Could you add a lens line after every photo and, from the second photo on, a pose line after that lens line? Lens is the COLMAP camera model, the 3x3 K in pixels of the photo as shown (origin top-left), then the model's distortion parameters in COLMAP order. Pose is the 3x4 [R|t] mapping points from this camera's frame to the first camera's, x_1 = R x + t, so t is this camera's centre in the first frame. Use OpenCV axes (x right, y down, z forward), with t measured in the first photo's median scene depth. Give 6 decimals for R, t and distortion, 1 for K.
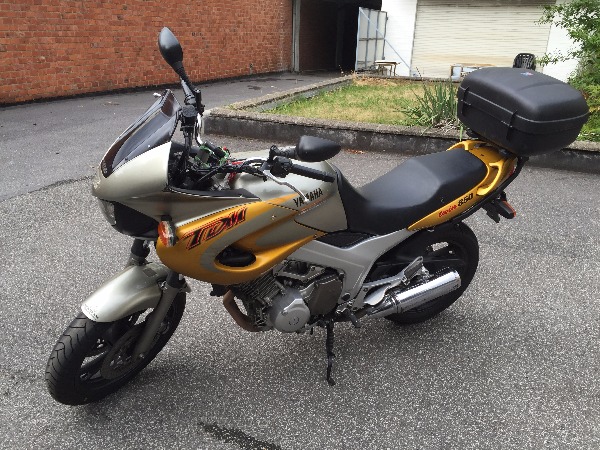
lens RADIAL K [[501.0, 0, 300.0], [0, 501.0, 225.0], [0, 0, 1]] dist [0.119329, -0.181116]
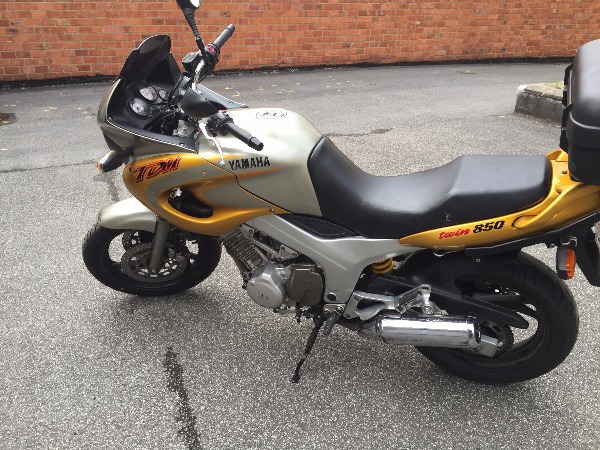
lens RADIAL K [[510.2, 0, 300.0], [0, 510.2, 225.0], [0, 0, 1]] dist [0.047398, -0.006087]
pose [[0.709238, 0.286135, -0.644289, 0.271607], [-0.254993, 0.956169, 0.143945, -0.040197], [0.657237, 0.062199, 0.751113, 0.139885]]
